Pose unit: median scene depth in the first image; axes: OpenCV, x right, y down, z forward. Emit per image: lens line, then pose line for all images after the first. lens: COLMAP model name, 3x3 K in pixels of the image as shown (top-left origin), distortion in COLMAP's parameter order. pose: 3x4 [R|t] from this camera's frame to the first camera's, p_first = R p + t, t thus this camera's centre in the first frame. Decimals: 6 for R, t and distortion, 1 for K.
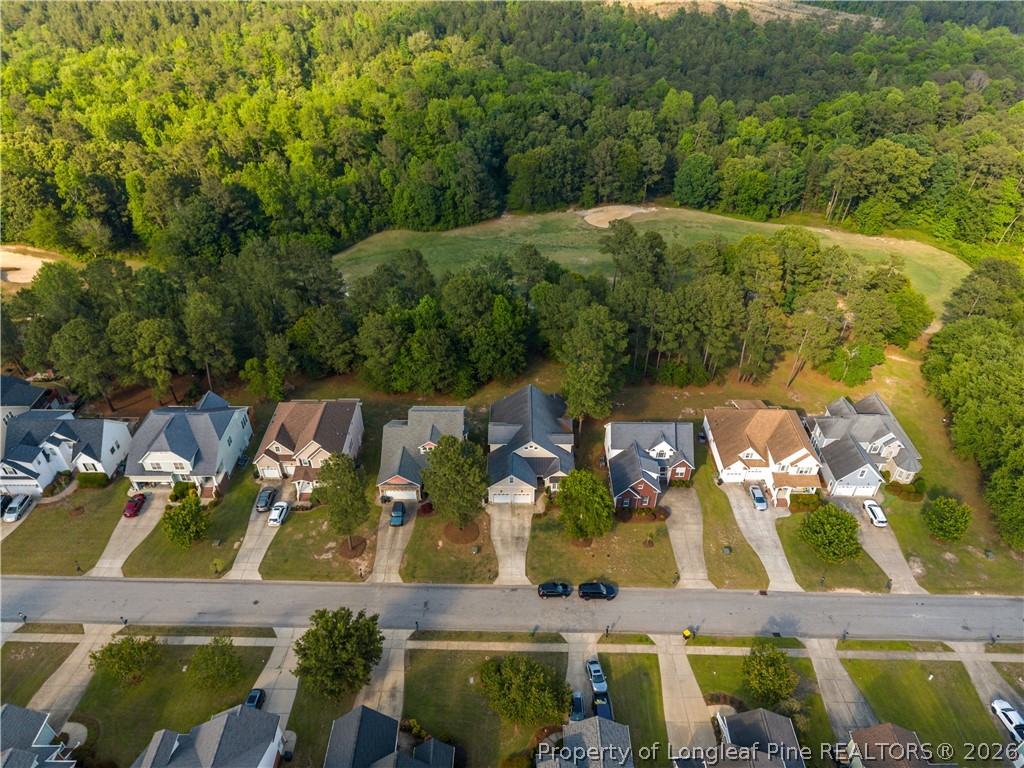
lens RADIAL K [[694.2, 0, 512.0], [0, 694.2, 384.0], [0, 0, 1]] dist [-0.000207, -0.001060]
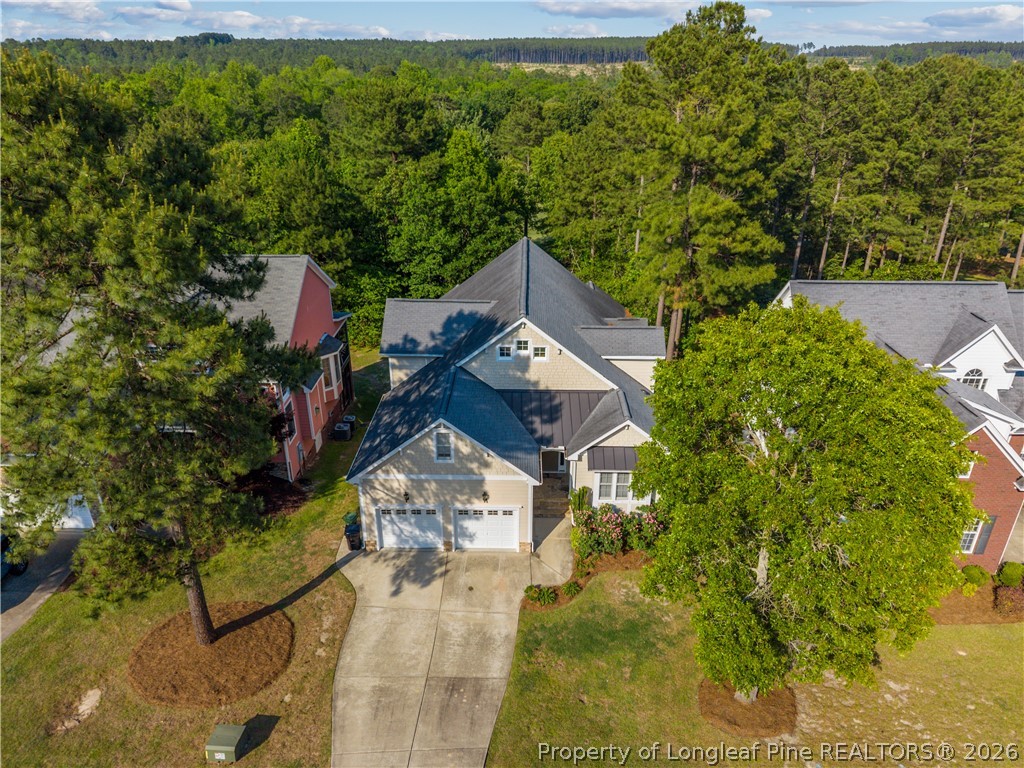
lens RADIAL K [[707.5, 0, 512.0], [0, 707.5, 384.0], [0, 0, 1]] dist [-0.011211, -0.003616]
pose [[0.999861, 0.005238, -0.015858, 0.029771], [-0.008453, 0.977661, -0.210016, 0.175632], [0.014403, 0.210121, 0.977569, 0.759887]]
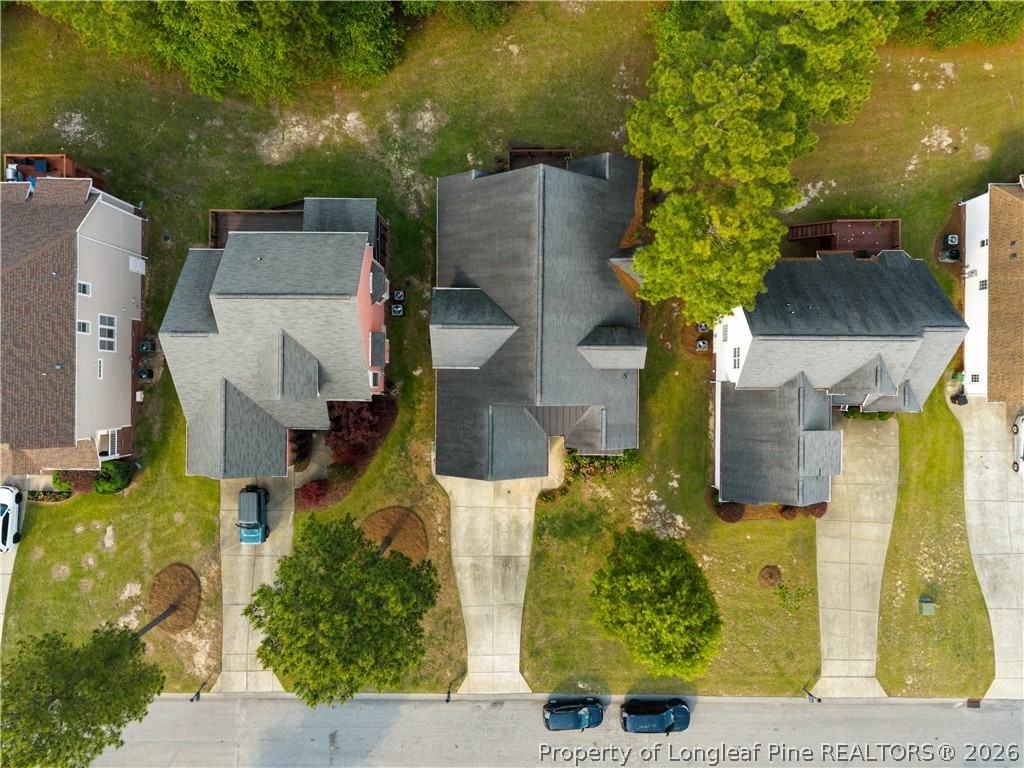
lens RADIAL K [[694.2, 0, 512.0], [0, 694.2, 384.0], [0, 0, 1]] dist [-0.000207, -0.001060]
pose [[0.999820, 0.001609, -0.018904, 0.021541], [0.014033, 0.607835, 0.793939, -0.244933], [0.012768, -0.794062, 0.607703, 0.799726]]
